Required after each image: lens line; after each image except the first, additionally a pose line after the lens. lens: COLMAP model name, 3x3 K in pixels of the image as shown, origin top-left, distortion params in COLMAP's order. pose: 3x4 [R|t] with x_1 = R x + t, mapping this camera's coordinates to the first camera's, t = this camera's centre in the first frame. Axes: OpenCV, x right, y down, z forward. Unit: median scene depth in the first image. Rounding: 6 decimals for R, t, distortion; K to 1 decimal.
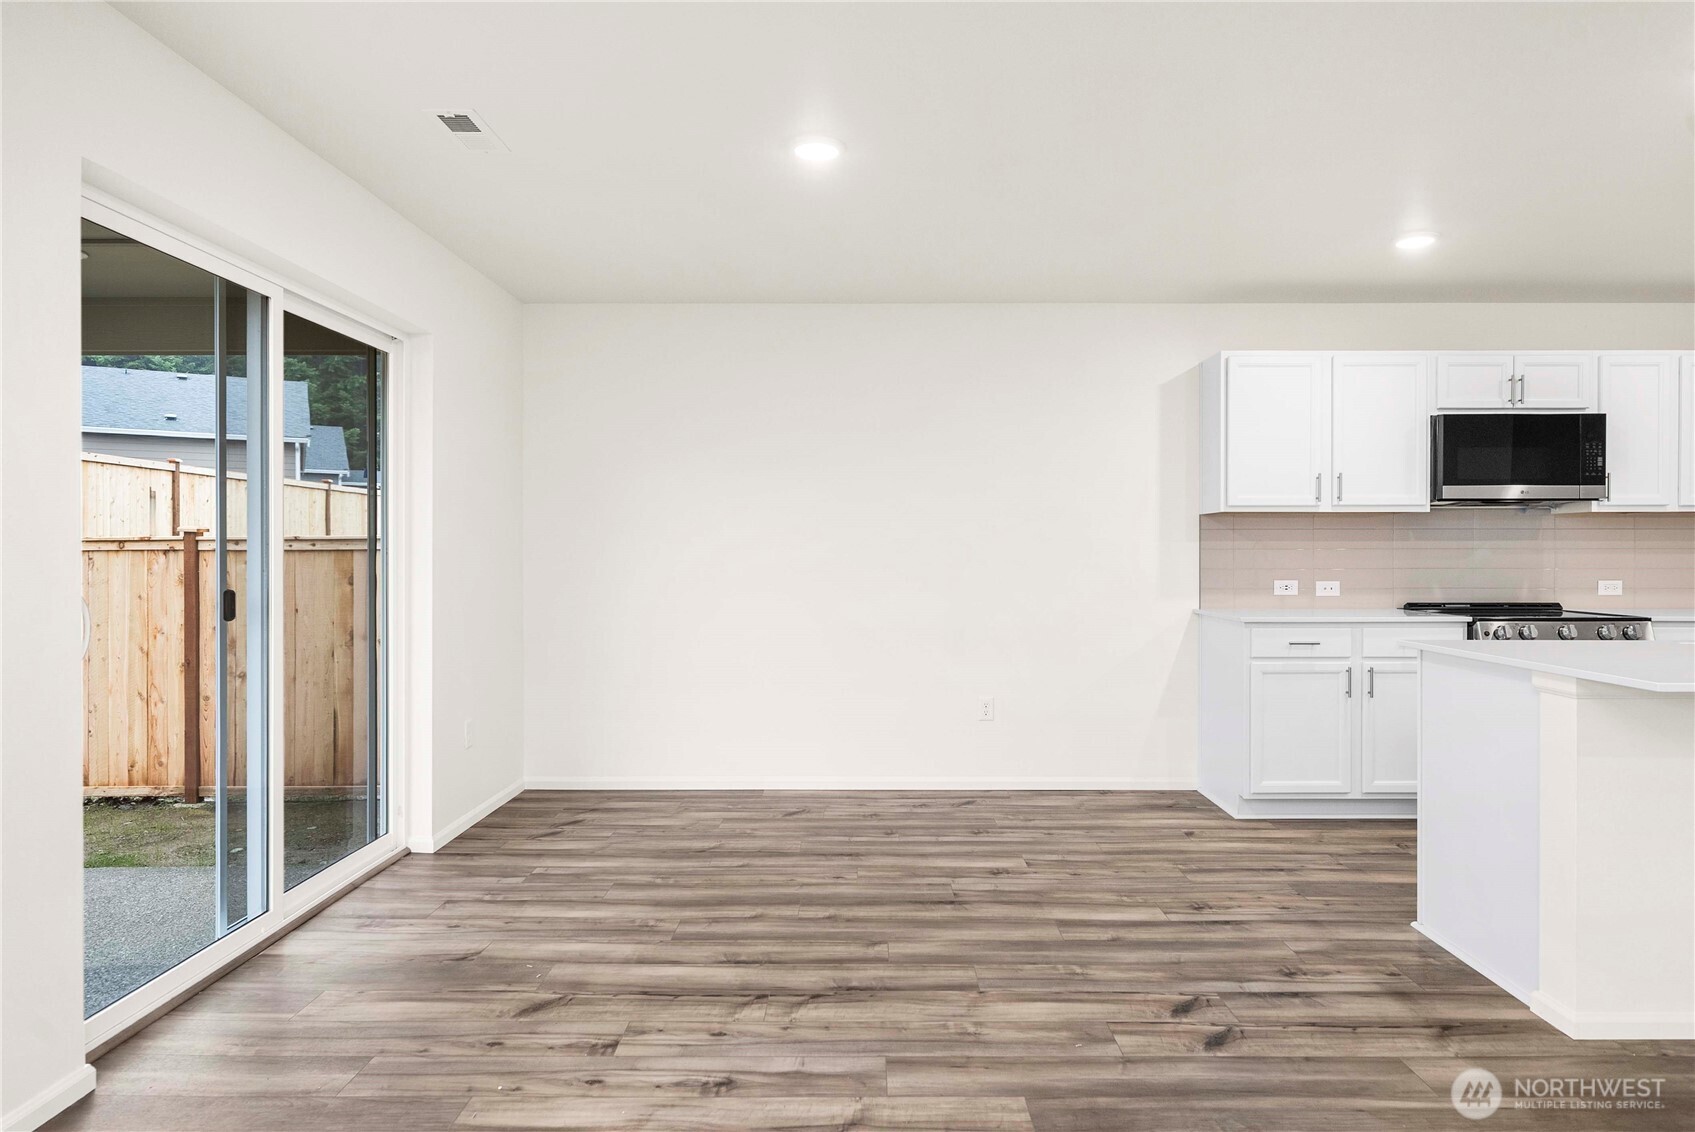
lens RADIAL K [[976.8, 0, 849.5], [0, 976.8, 554.6], [0, 0, 1]] dist [0.000646, 0.000255]
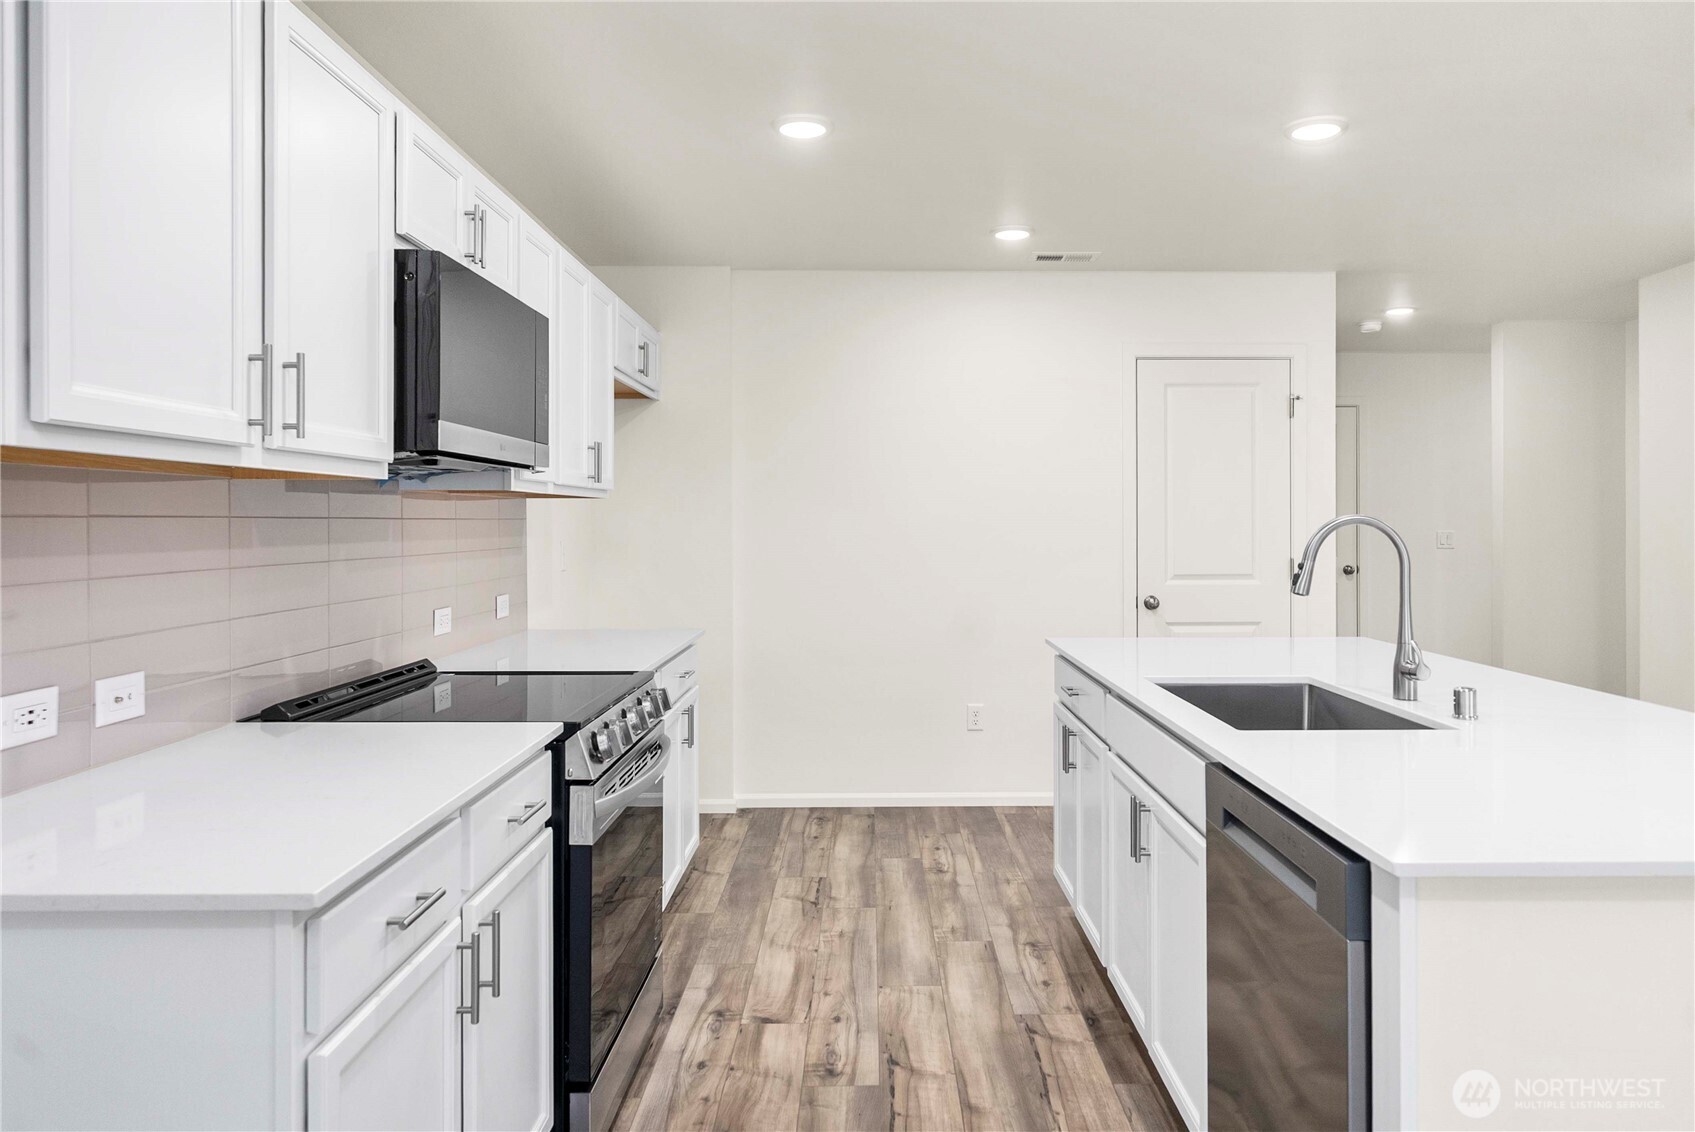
lens RADIAL K [[1163.4, 0, 869.5], [0, 1163.4, 519.0], [0, 0, 1]] dist [0.005479, 0.001672]
pose [[-0.014833, 0.004203, 0.999881, 0.094051], [0.003199, 0.999986, -0.004156, -0.022985], [-0.999885, 0.003137, -0.014846, 0.754666]]
